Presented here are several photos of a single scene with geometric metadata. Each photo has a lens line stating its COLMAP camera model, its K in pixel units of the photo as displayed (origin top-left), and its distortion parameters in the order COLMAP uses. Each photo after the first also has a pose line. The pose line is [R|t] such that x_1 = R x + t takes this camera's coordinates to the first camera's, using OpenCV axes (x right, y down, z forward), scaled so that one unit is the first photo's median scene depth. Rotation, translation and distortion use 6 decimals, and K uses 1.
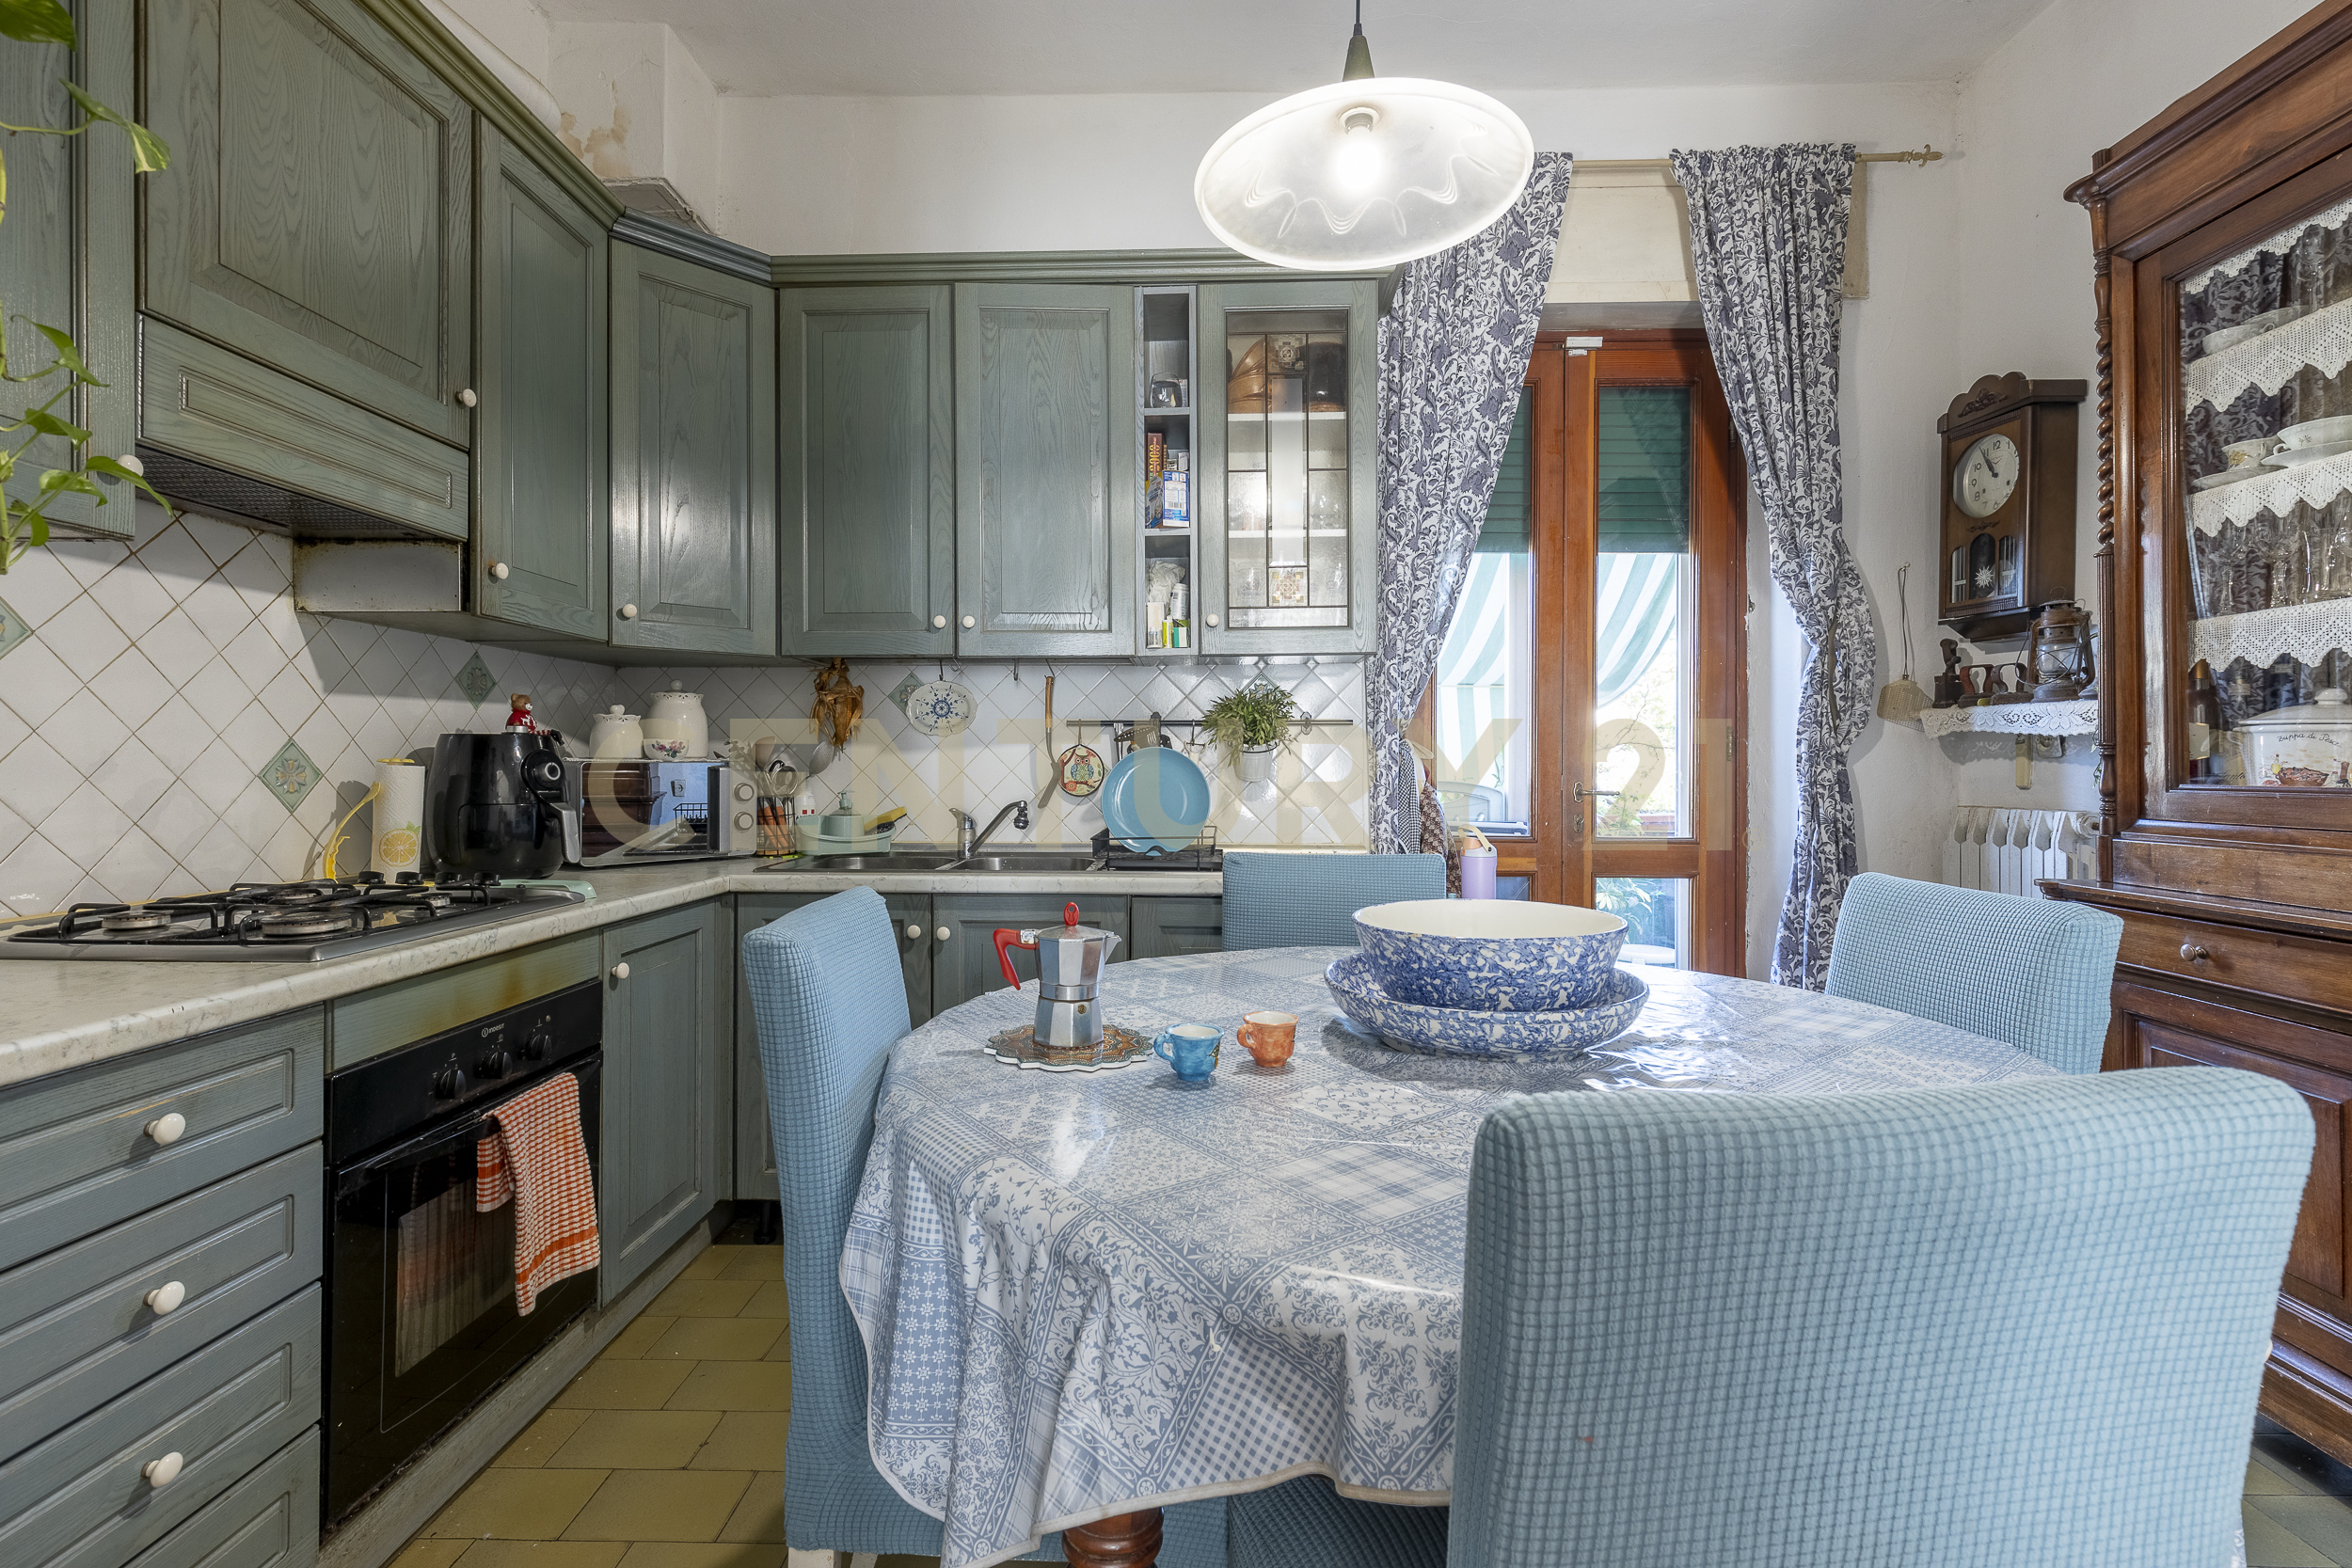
lens RADIAL K [[1074.3, 0, 1167.0], [0, 1074.3, 762.0], [0, 0, 1]] dist [0.003437, -0.000817]
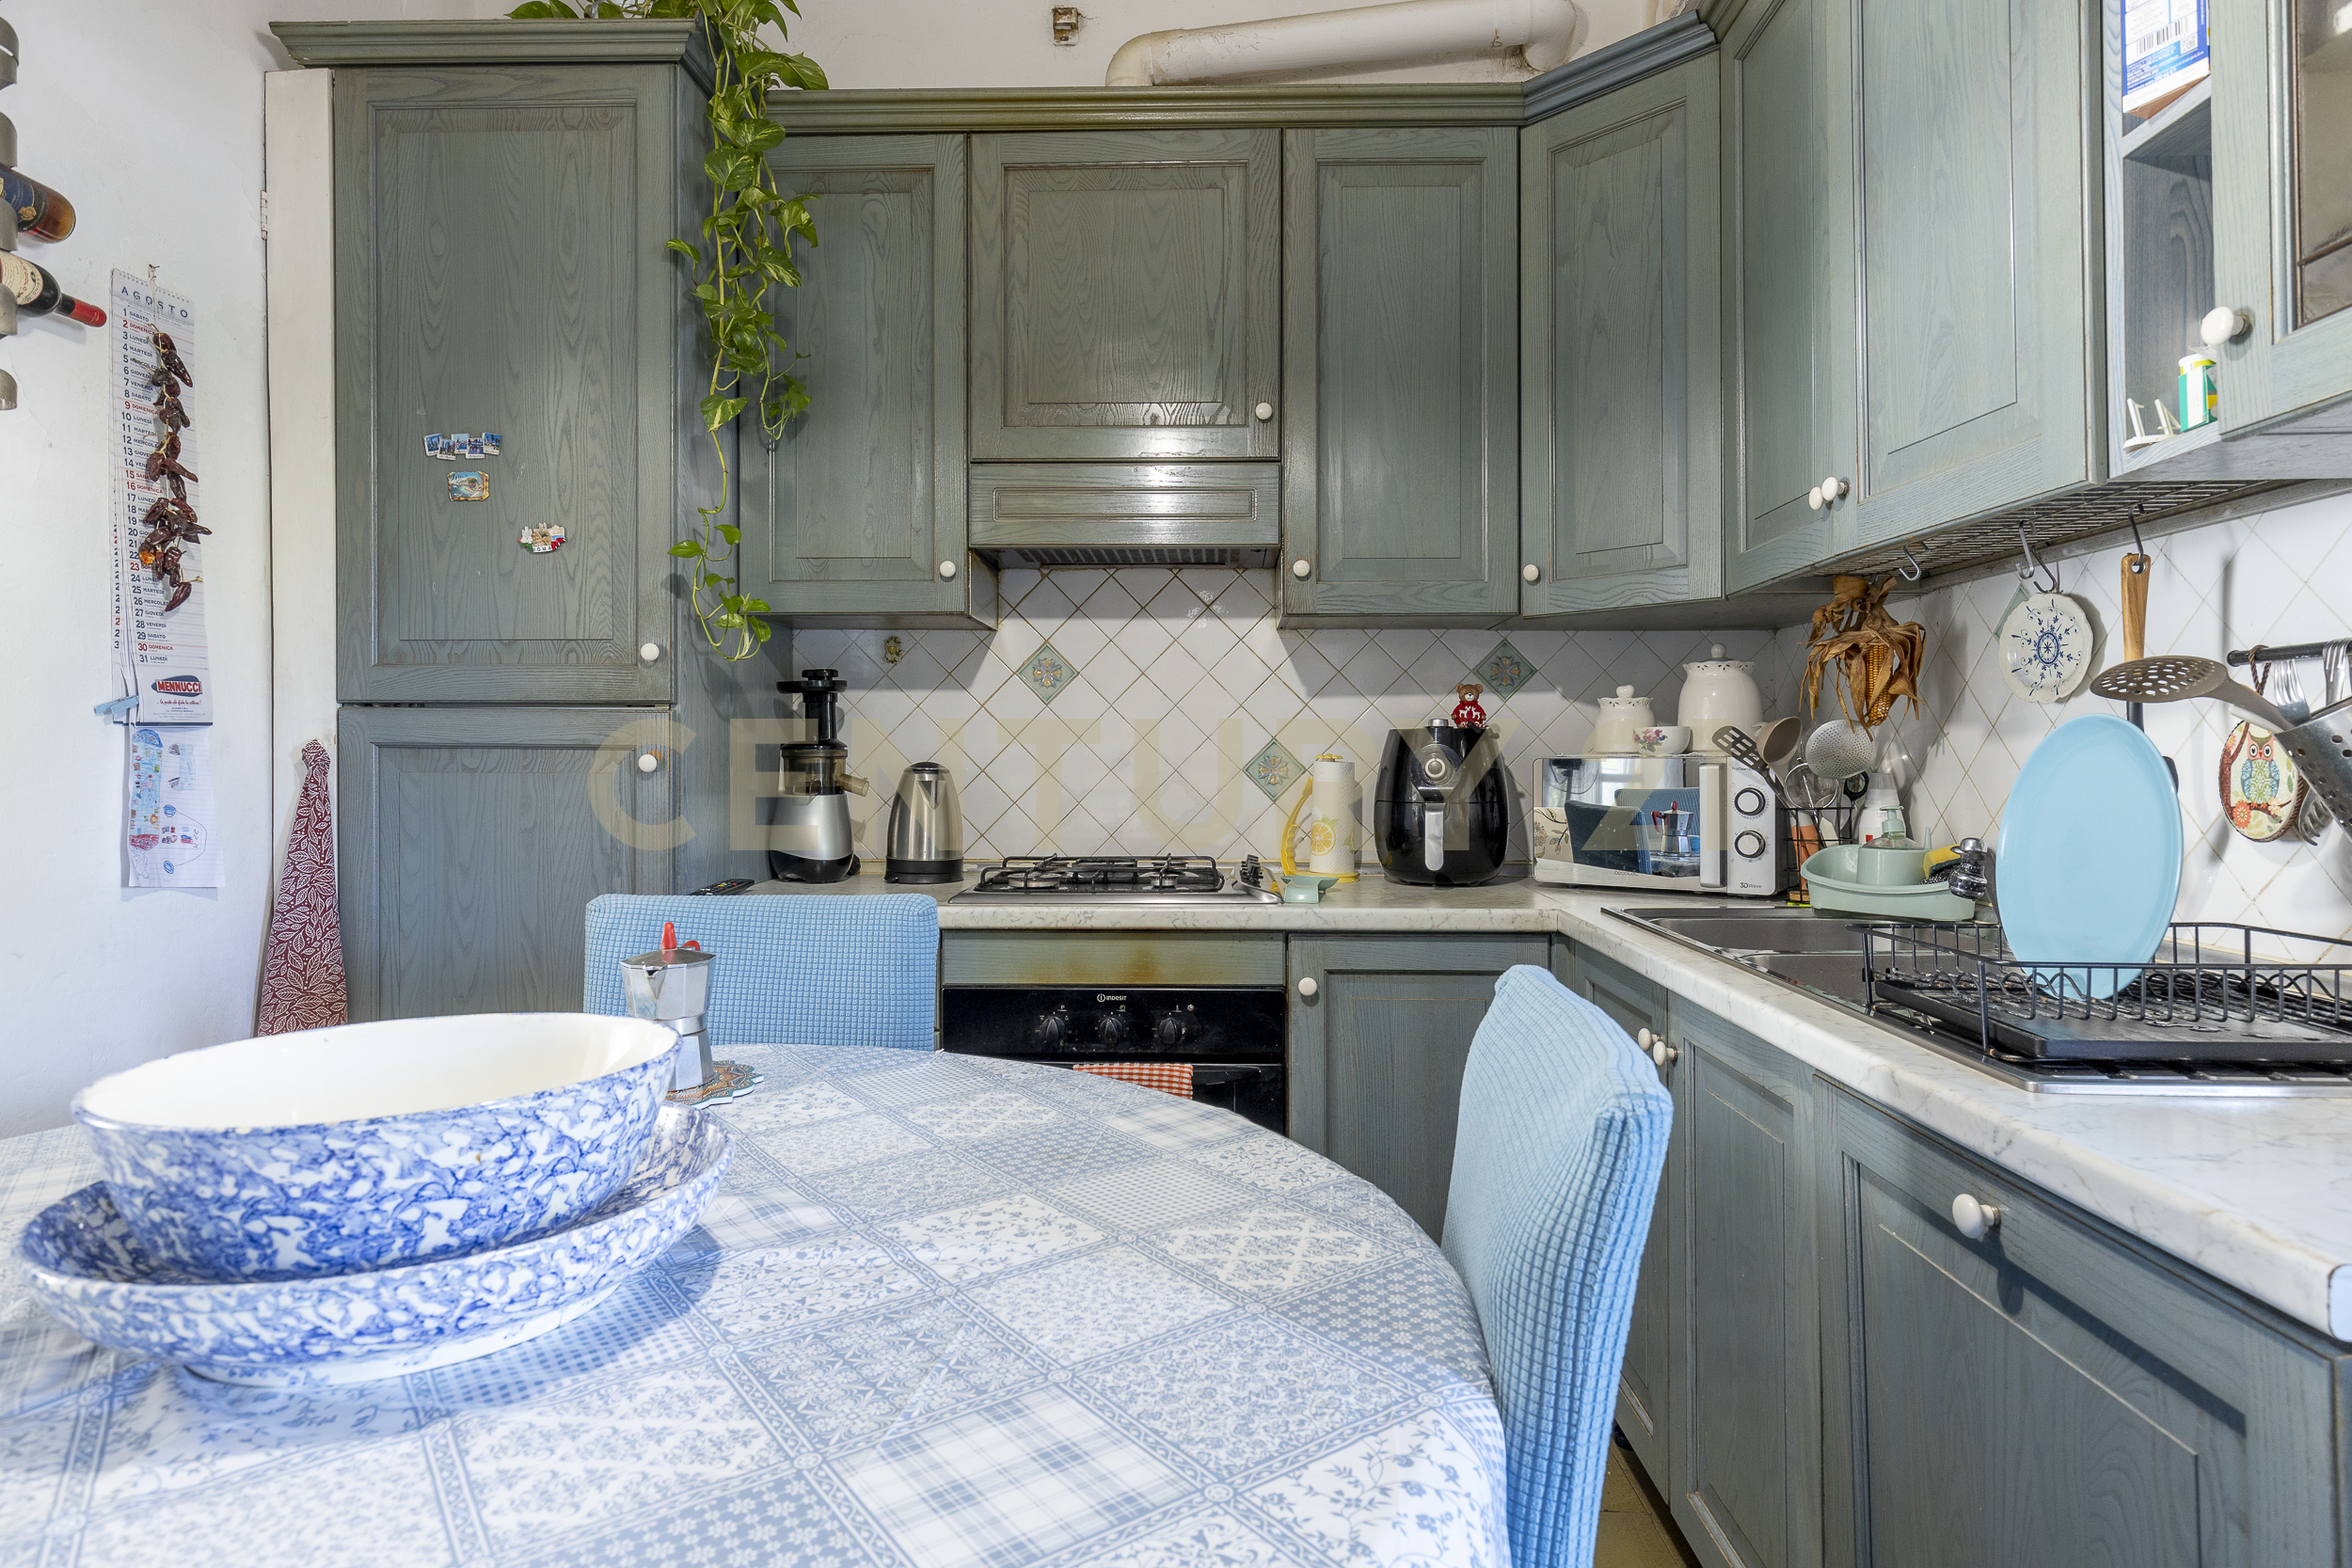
lens RADIAL K [[1325.0, 0, 1174.3], [0, 1325.0, 754.0], [0, 0, 1]] dist [0.003712, -0.000898]
pose [[-0.013401, -0.005969, -0.999892, 0.468445], [0.002288, 0.999979, -0.006000, 0.002549], [0.999908, -0.002368, -0.013388, 0.677411]]
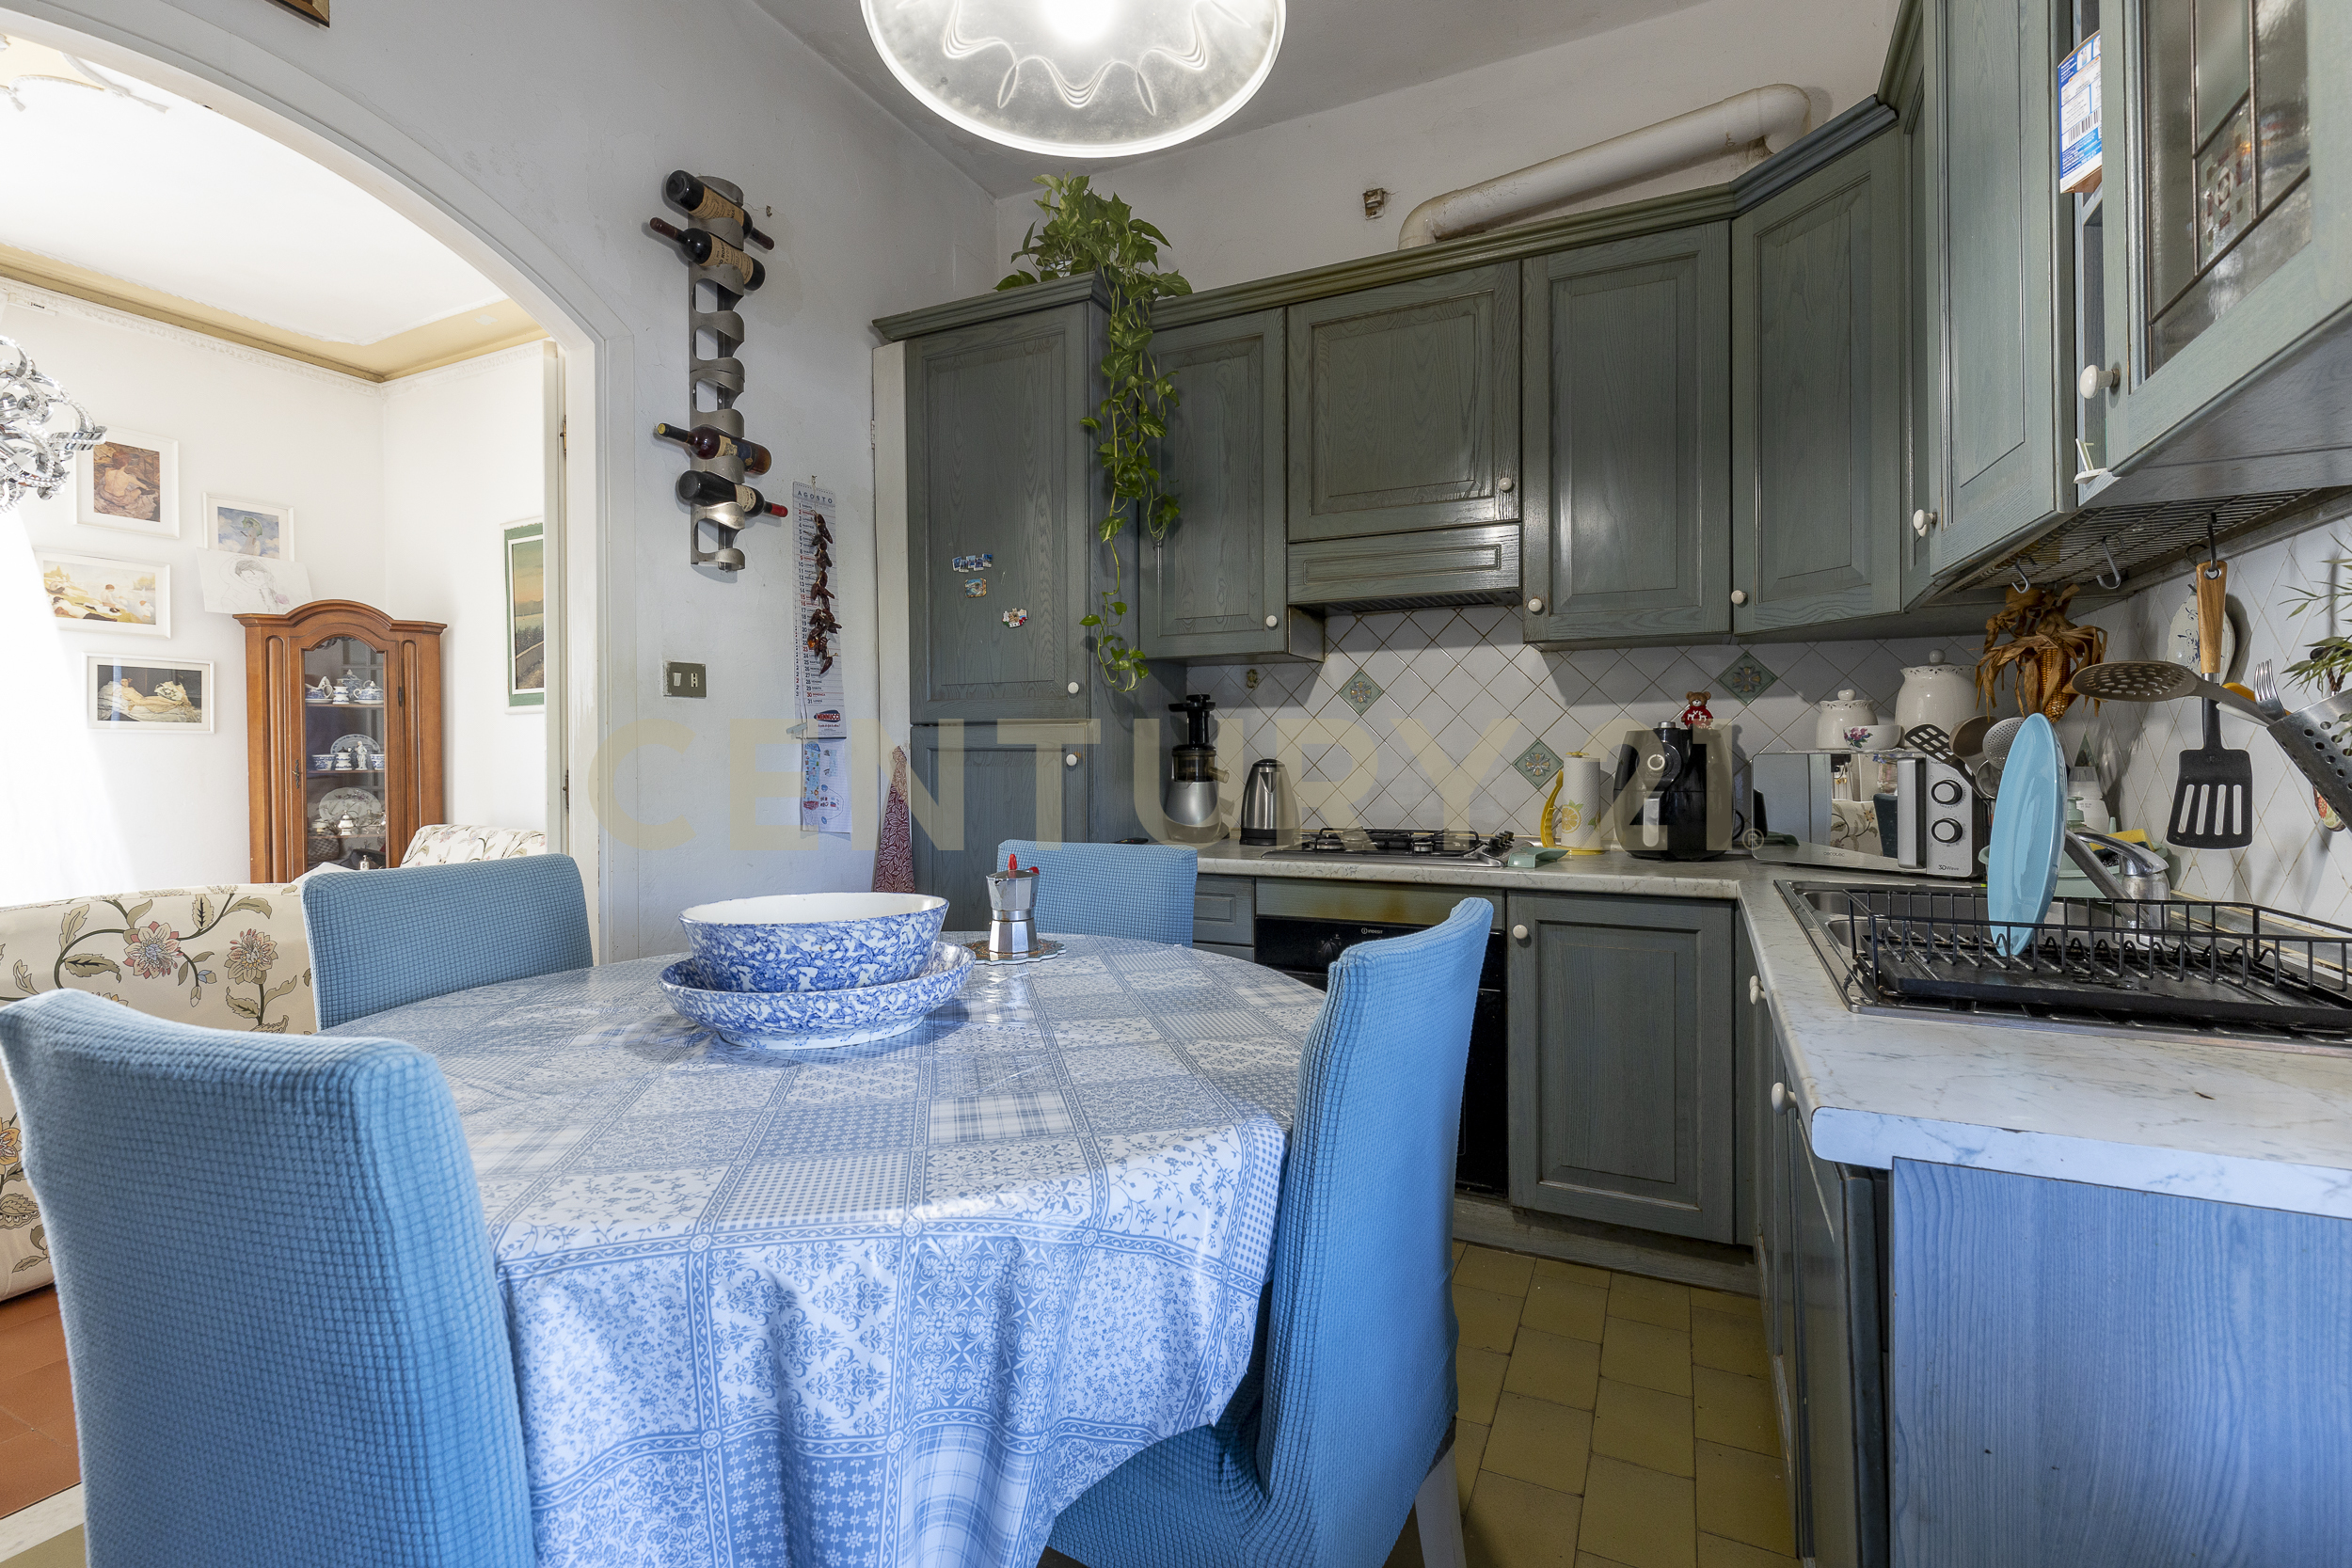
lens RADIAL K [[1074.3, 0, 1149.0], [0, 1074.3, 765.7], [0, 0, 1]] dist [0.003437, -0.000817]
pose [[-0.427539, 0.006094, -0.903976, 0.552426], [0.005116, 0.999978, 0.004322, 0.003943], [0.903982, -0.002777, -0.427561, 0.853525]]
